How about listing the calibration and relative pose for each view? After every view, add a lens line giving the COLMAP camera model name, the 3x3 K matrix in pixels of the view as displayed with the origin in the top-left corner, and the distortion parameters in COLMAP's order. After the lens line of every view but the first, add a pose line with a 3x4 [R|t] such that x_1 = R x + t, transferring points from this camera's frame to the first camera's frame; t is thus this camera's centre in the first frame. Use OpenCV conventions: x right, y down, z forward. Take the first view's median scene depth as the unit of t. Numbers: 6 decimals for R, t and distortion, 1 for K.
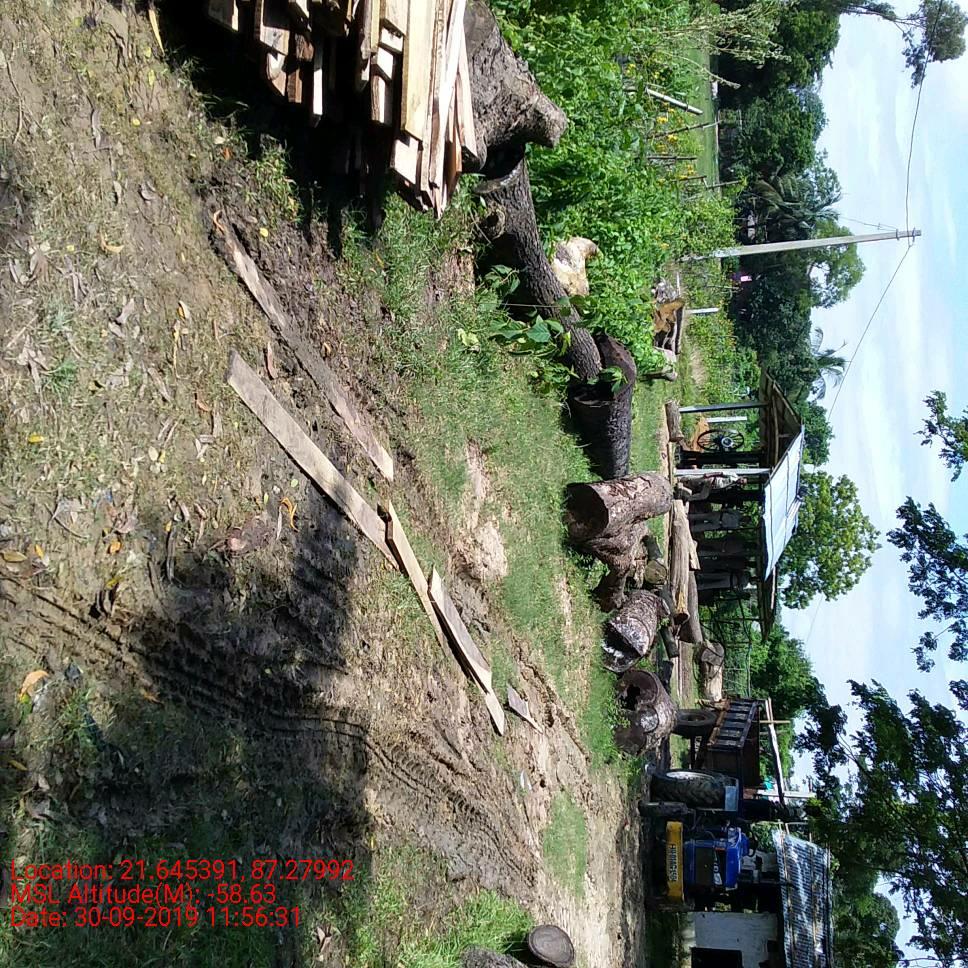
lens RADIAL K [[1063.9, 0, 506.7], [0, 1063.9, 526.1], [0, 0, 1]] dist [0.051700, -0.015715]
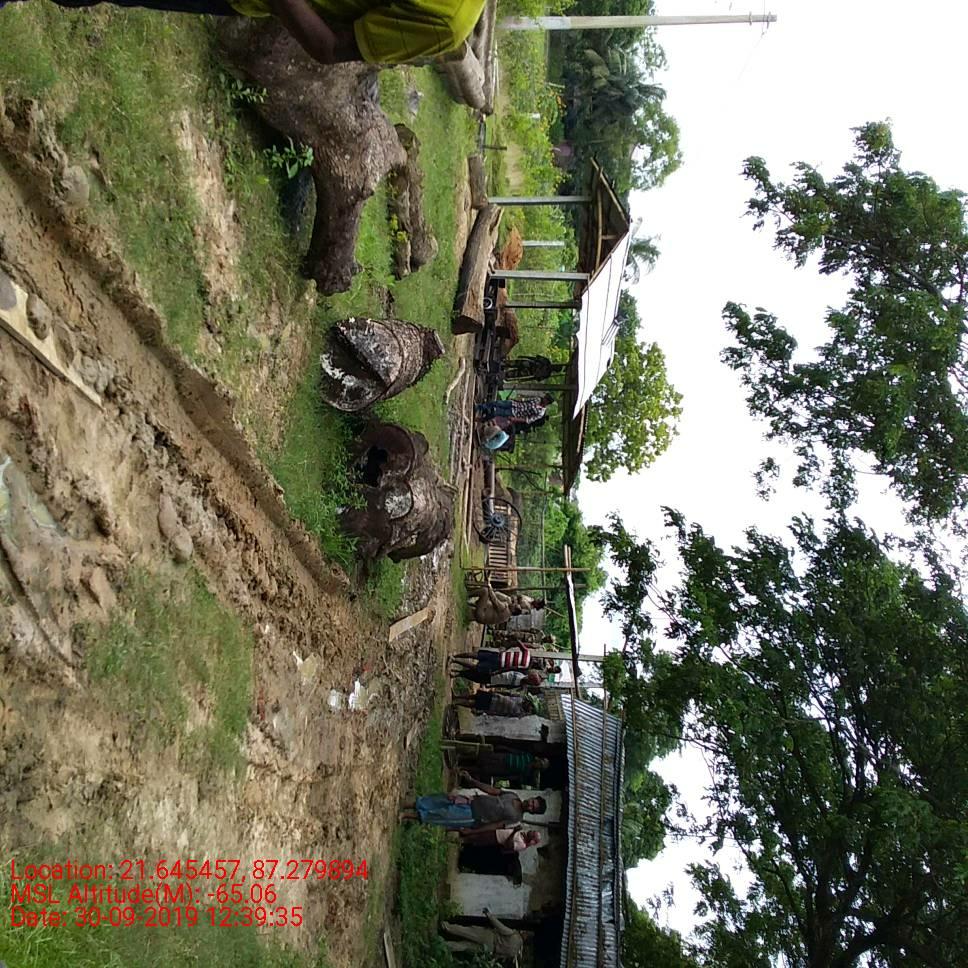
lens RADIAL K [[1041.3, 0, 484.0], [0, 1041.3, 484.0], [0, 0, 1]] dist [0.101396, -0.161167]
pose [[0.985803, 0.051866, 0.159697, 0.042551], [-0.061988, 0.996328, 0.059062, 0.066569], [-0.156047, -0.068123, 0.985398, 0.192659]]
